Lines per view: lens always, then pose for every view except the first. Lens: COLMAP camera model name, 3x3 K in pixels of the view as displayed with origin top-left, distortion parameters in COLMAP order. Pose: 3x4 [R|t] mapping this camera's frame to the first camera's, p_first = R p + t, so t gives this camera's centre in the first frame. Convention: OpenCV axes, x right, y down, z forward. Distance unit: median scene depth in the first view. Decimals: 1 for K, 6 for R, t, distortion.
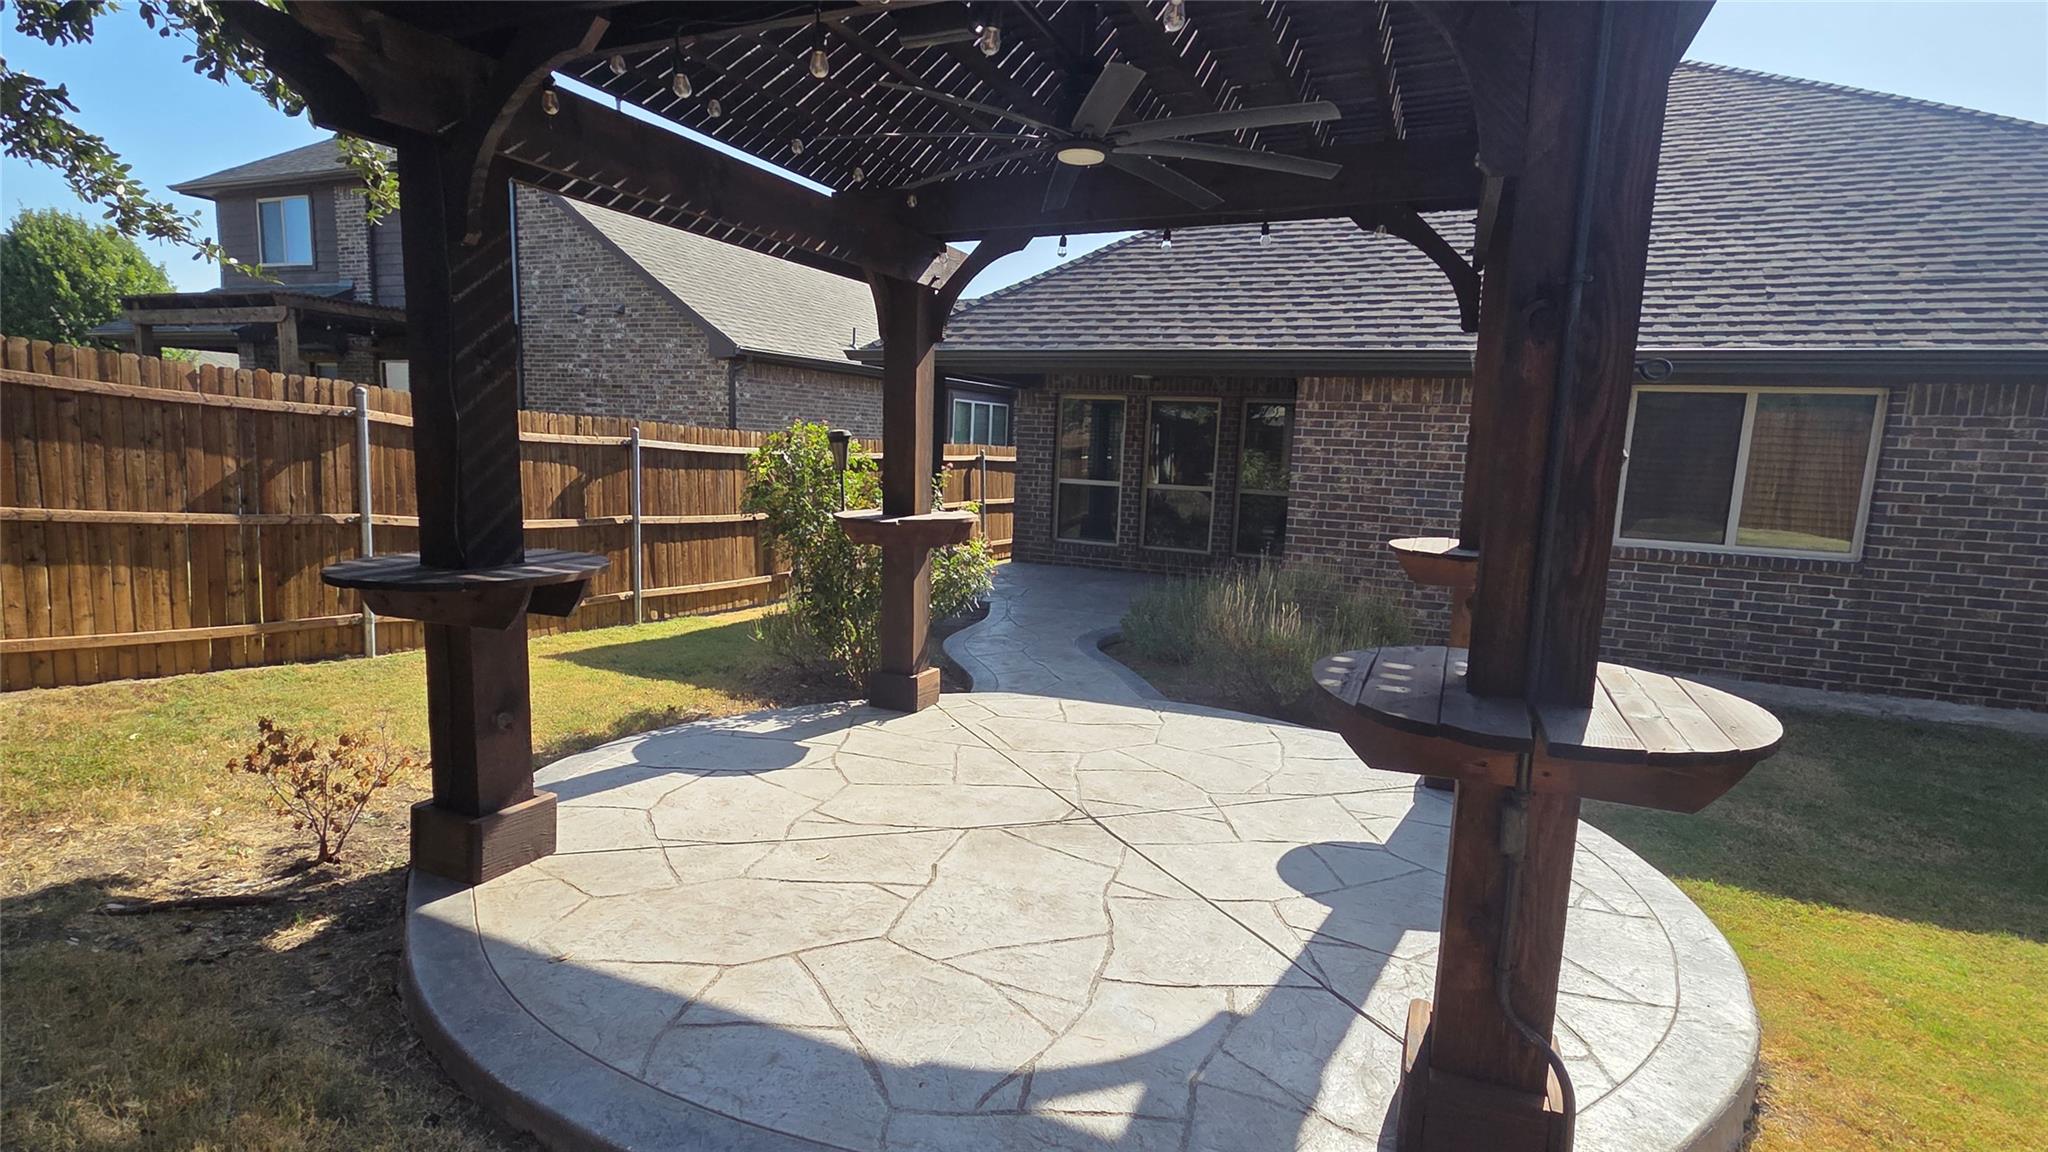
lens RADIAL K [[993.2, 0, 1029.6], [0, 993.2, 579.1], [0, 0, 1]] dist [0.011395, -0.002075]
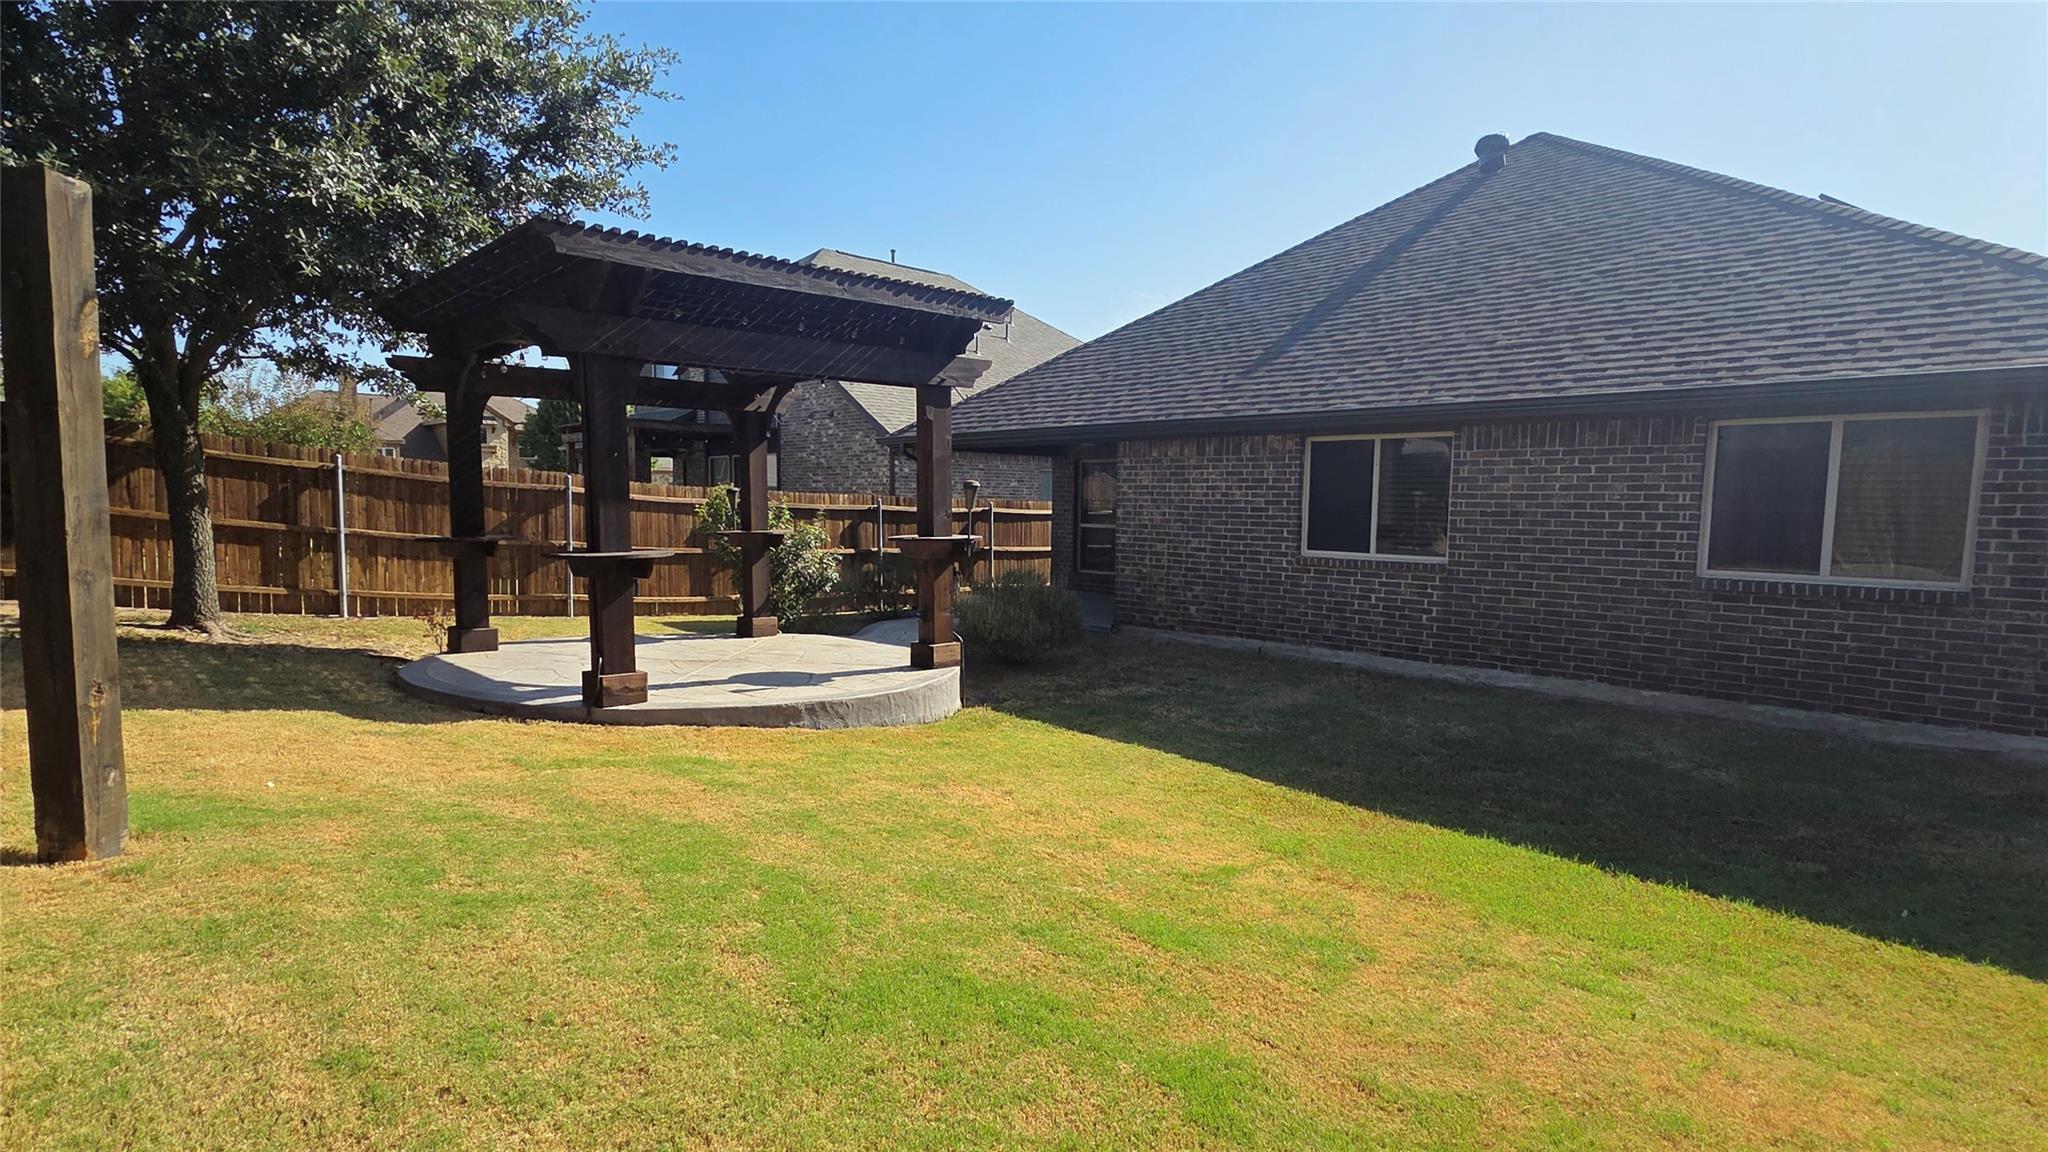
lens RADIAL K [[993.2, 0, 1016.5], [0, 993.2, 583.7], [0, 0, 1]] dist [0.011395, -0.002075]
pose [[0.925958, 0.001869, -0.377621, 0.812298], [-0.025563, 0.998004, -0.057742, 0.100057], [0.376760, 0.063120, 0.924158, -0.415250]]
